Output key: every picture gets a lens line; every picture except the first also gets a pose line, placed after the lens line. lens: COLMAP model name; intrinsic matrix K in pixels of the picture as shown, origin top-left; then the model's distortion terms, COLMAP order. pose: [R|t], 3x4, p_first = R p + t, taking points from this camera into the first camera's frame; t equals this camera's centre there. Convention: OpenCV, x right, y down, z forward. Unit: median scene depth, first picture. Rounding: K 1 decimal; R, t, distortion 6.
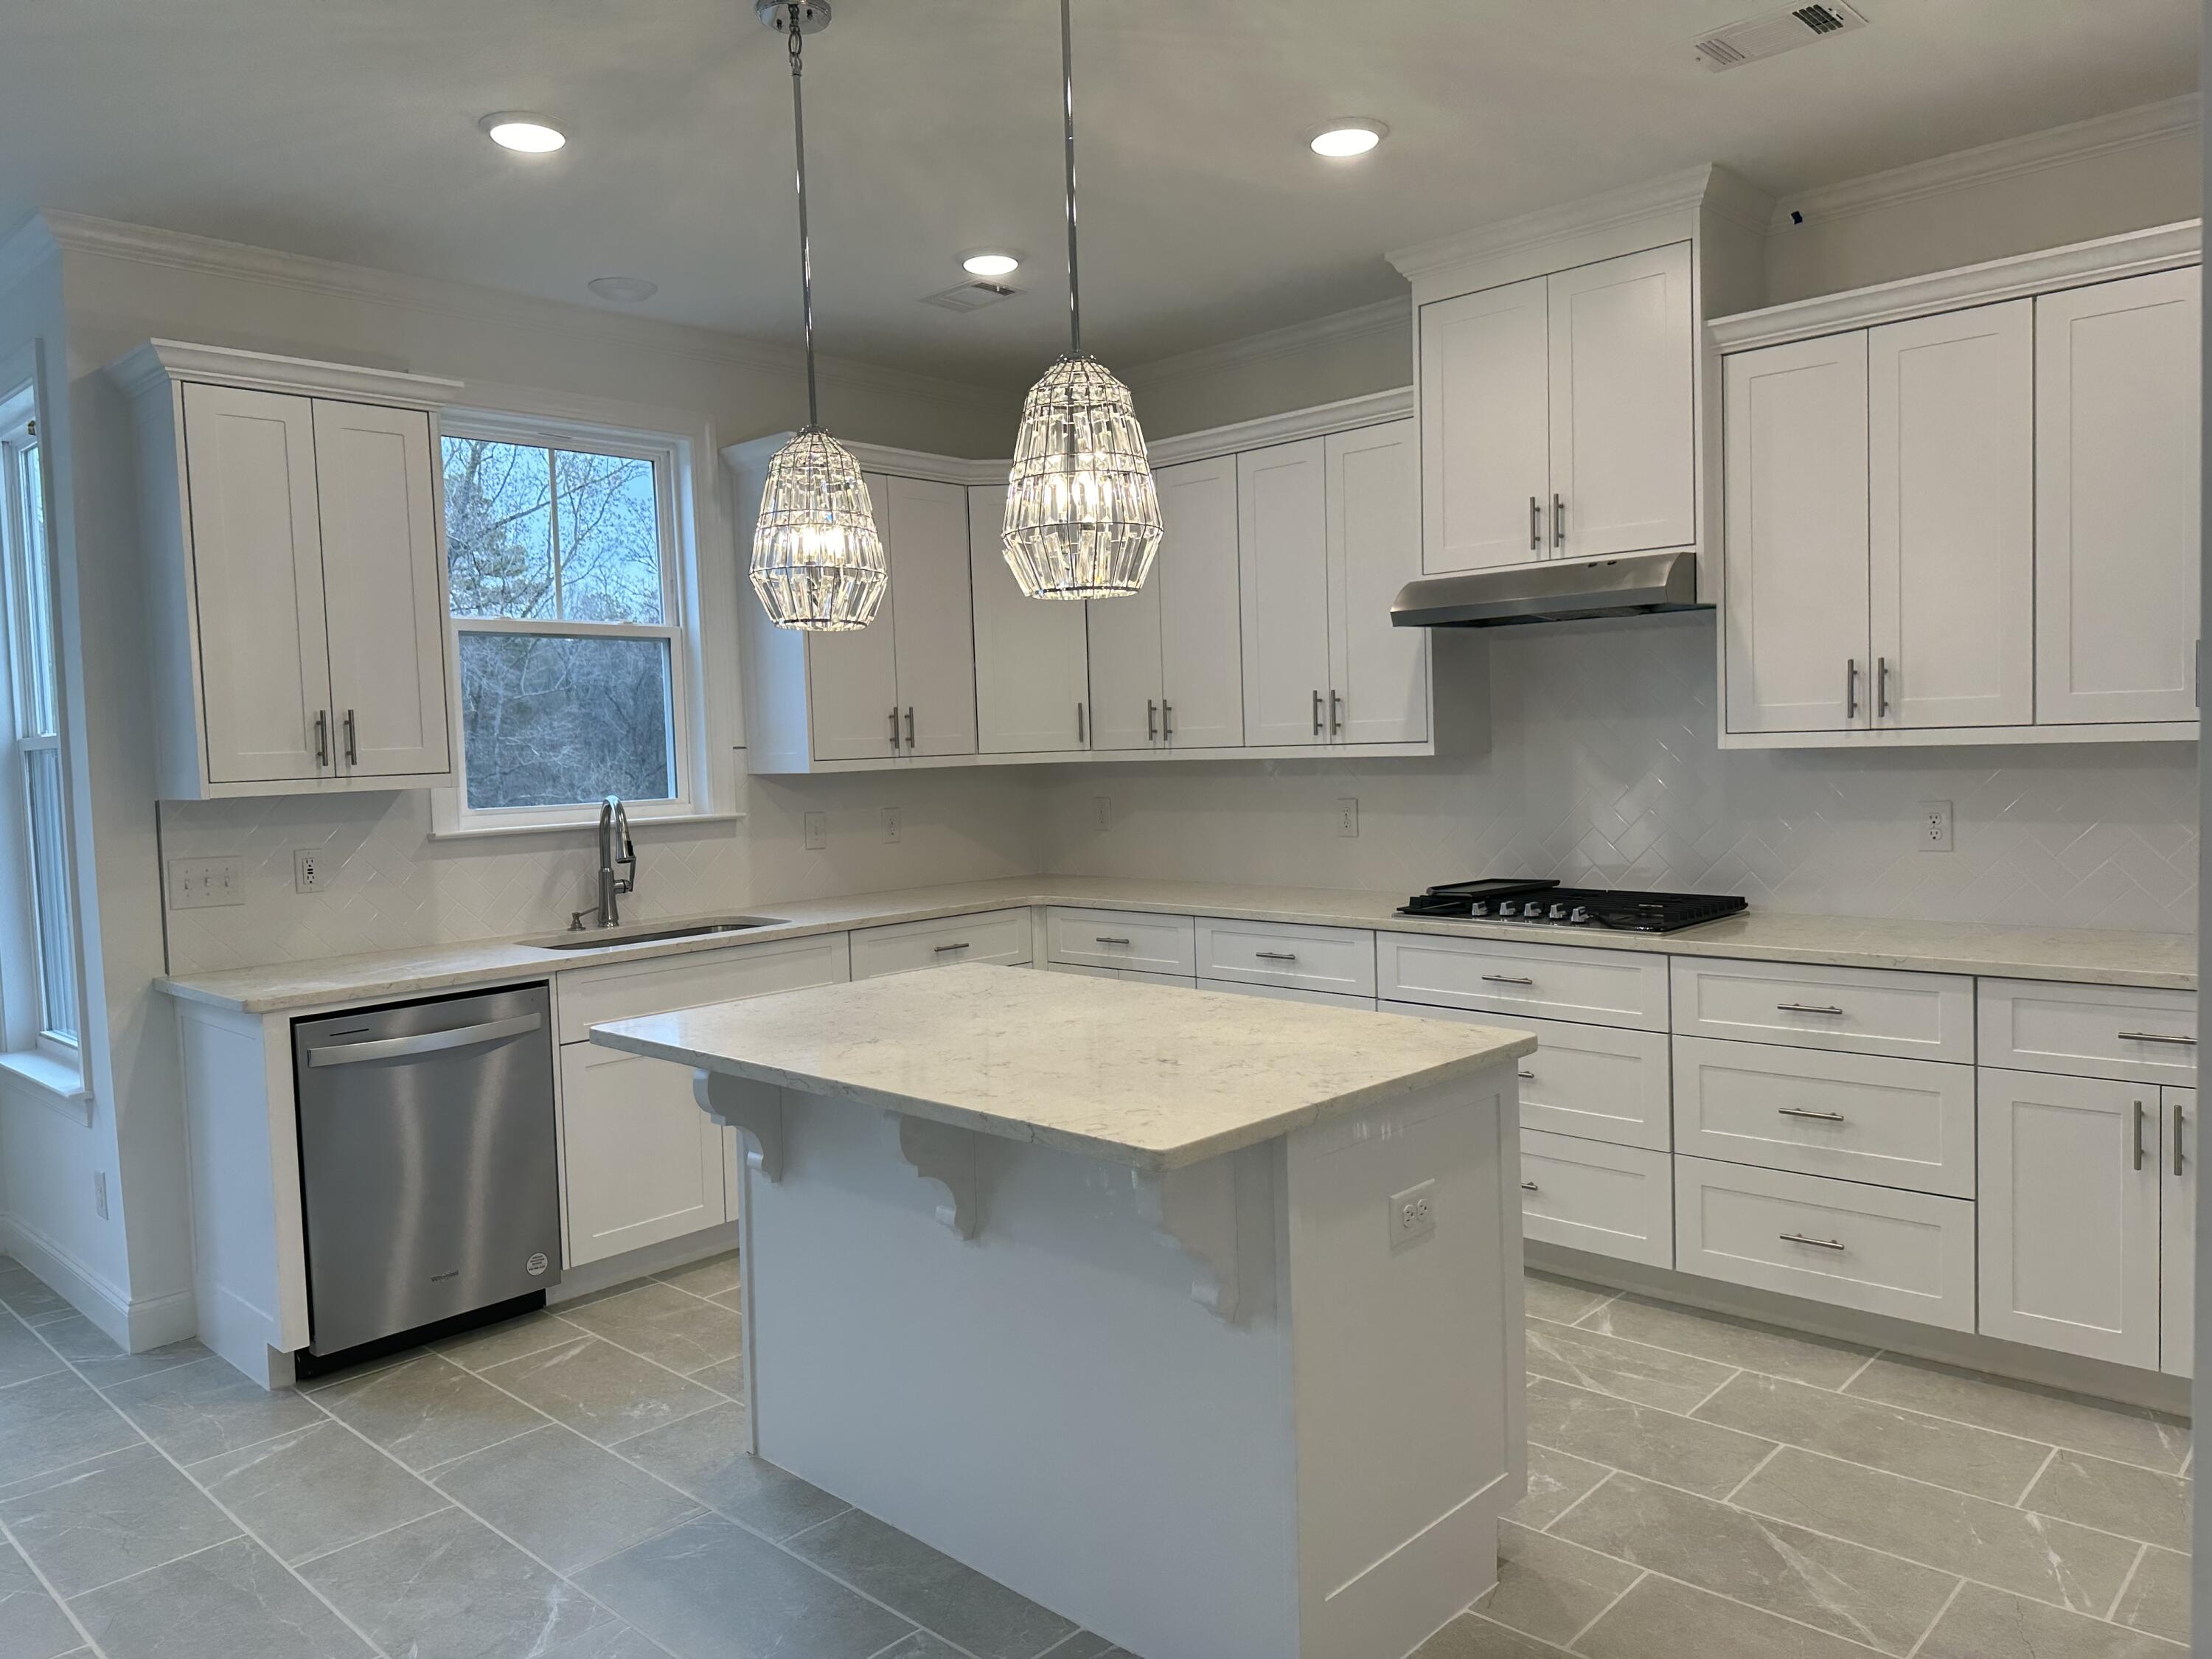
lens RADIAL K [[1569.4, 0, 1106.0], [0, 1569.4, 829.5], [0, 0, 1]] dist [-0.011498, -0.010843]
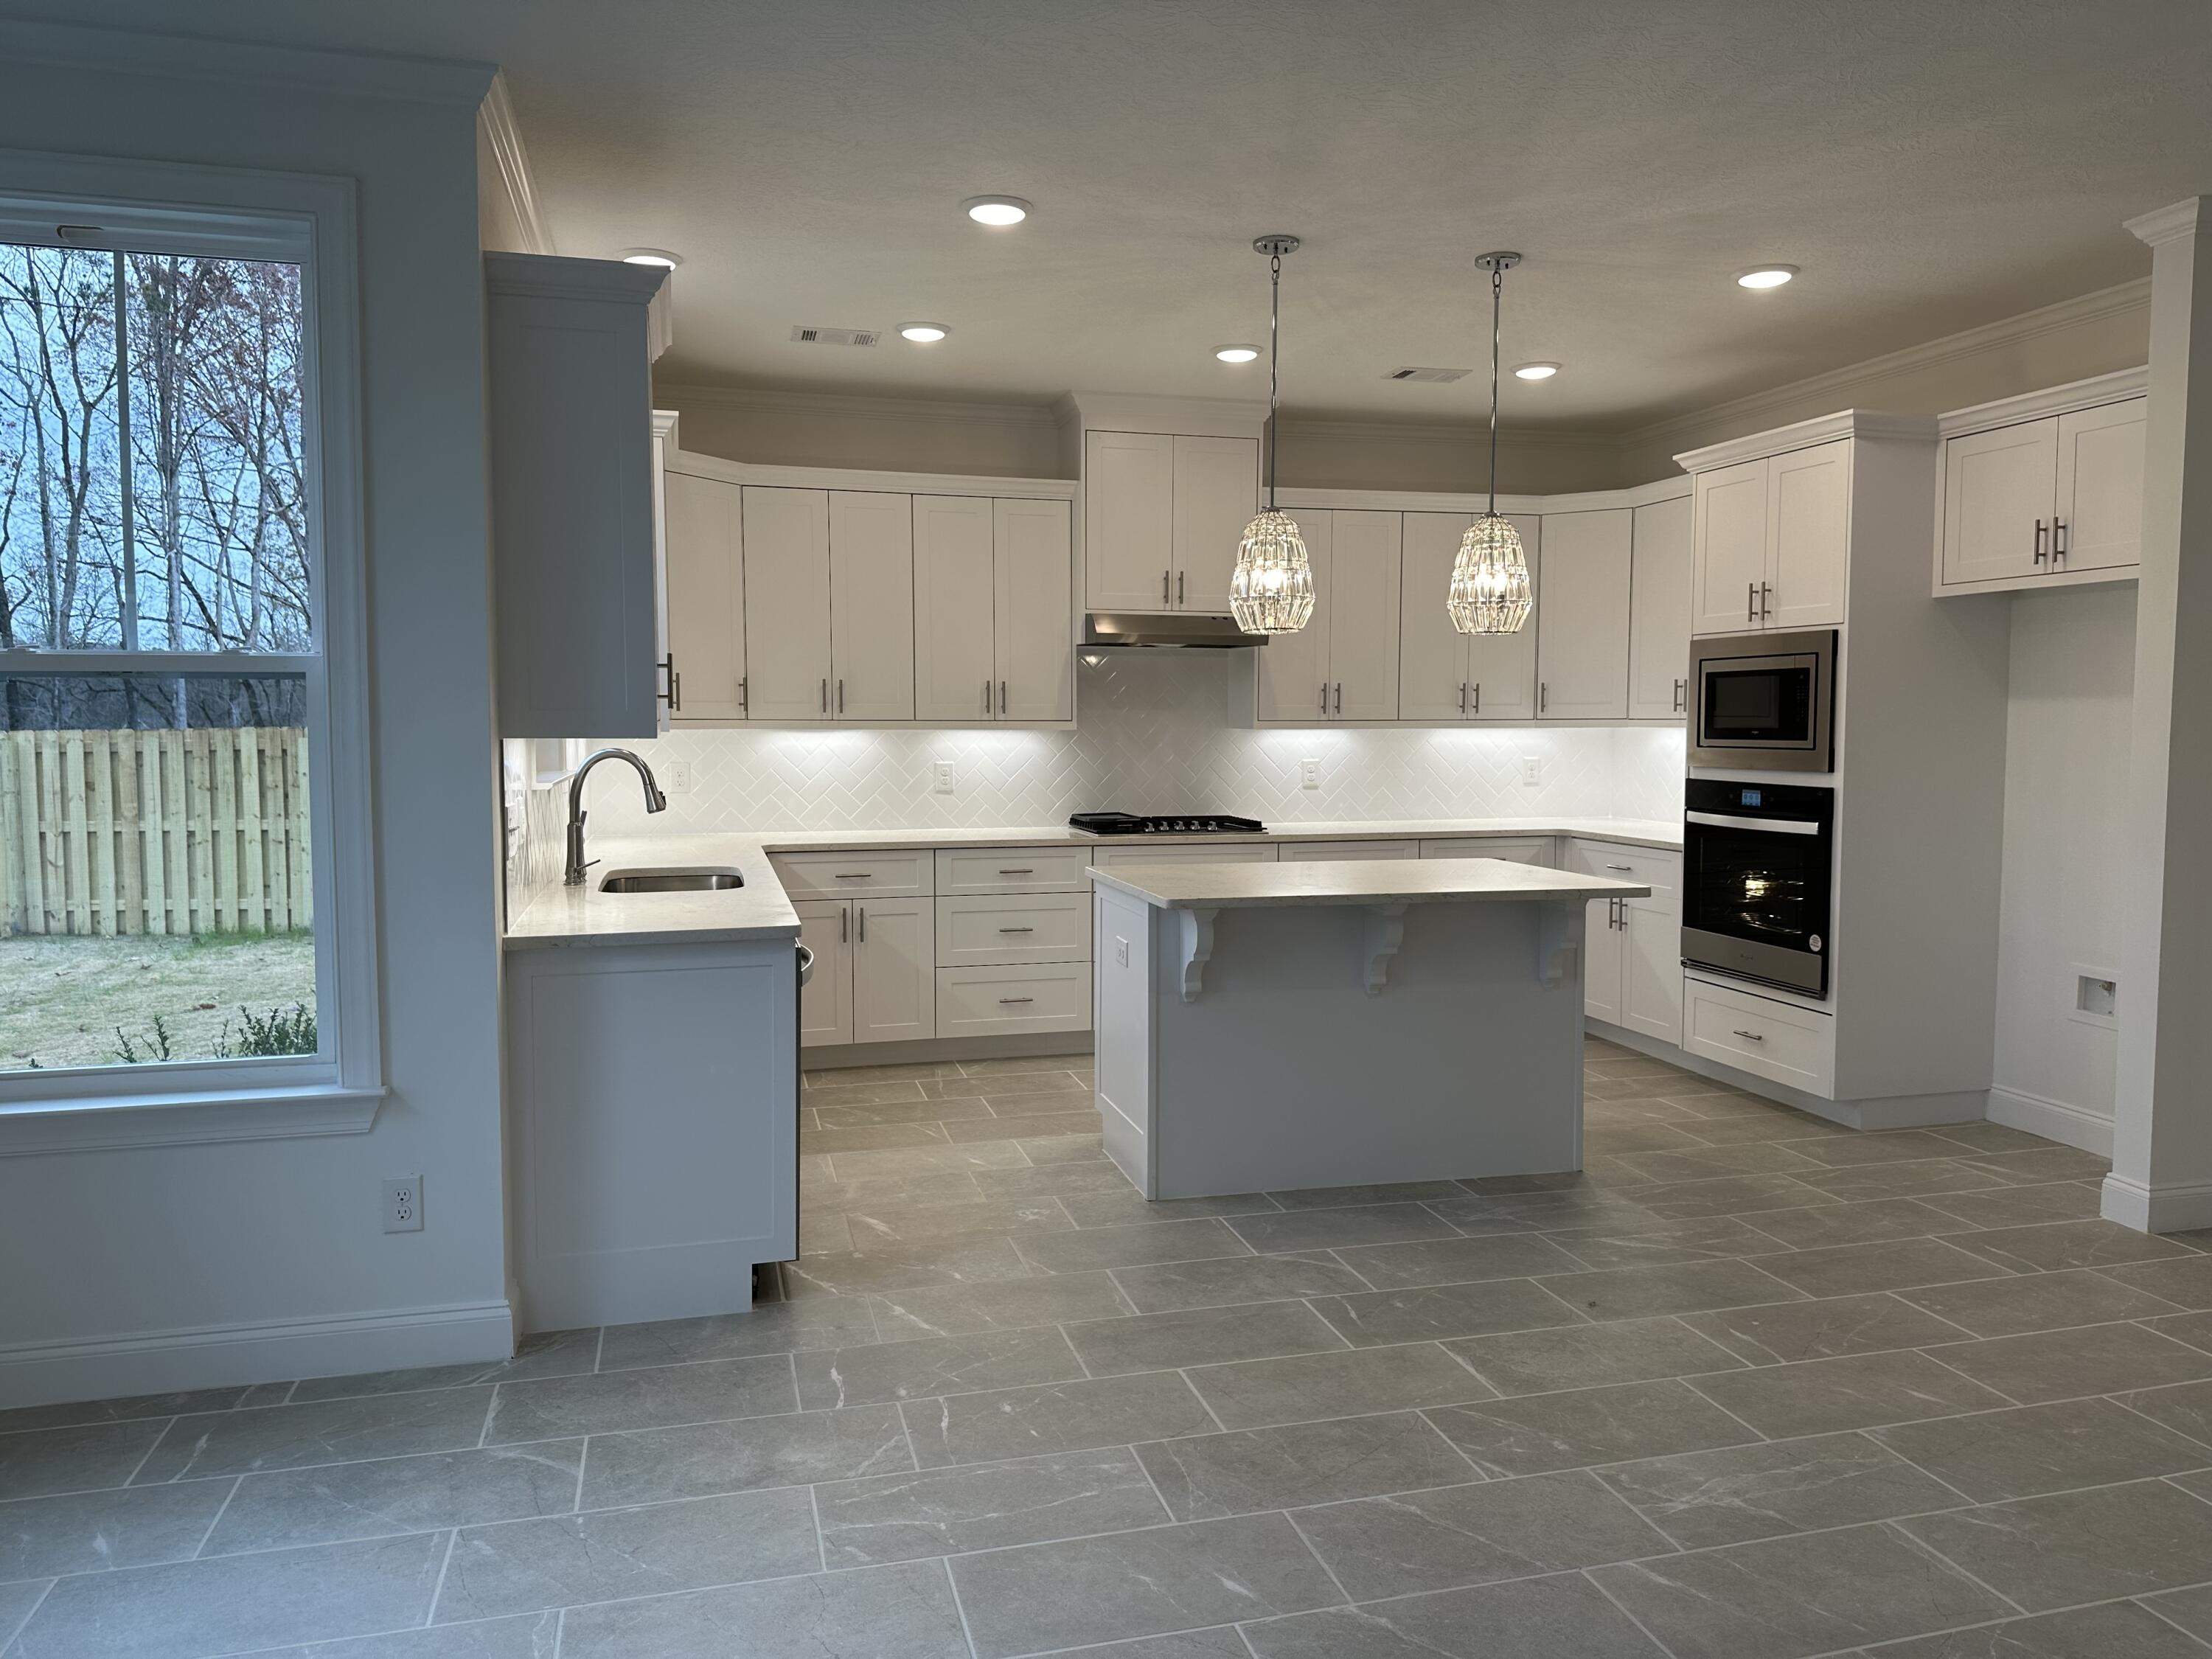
lens RADIAL K [[1569.4, 0, 1106.0], [0, 1569.4, 829.5], [0, 0, 1]] dist [-0.011498, -0.010843]
pose [[0.525501, -0.026803, 0.850371, -1.317216], [0.036622, 0.999290, 0.008866, 0.042590], [-0.850005, 0.026483, 0.526109, 0.252727]]
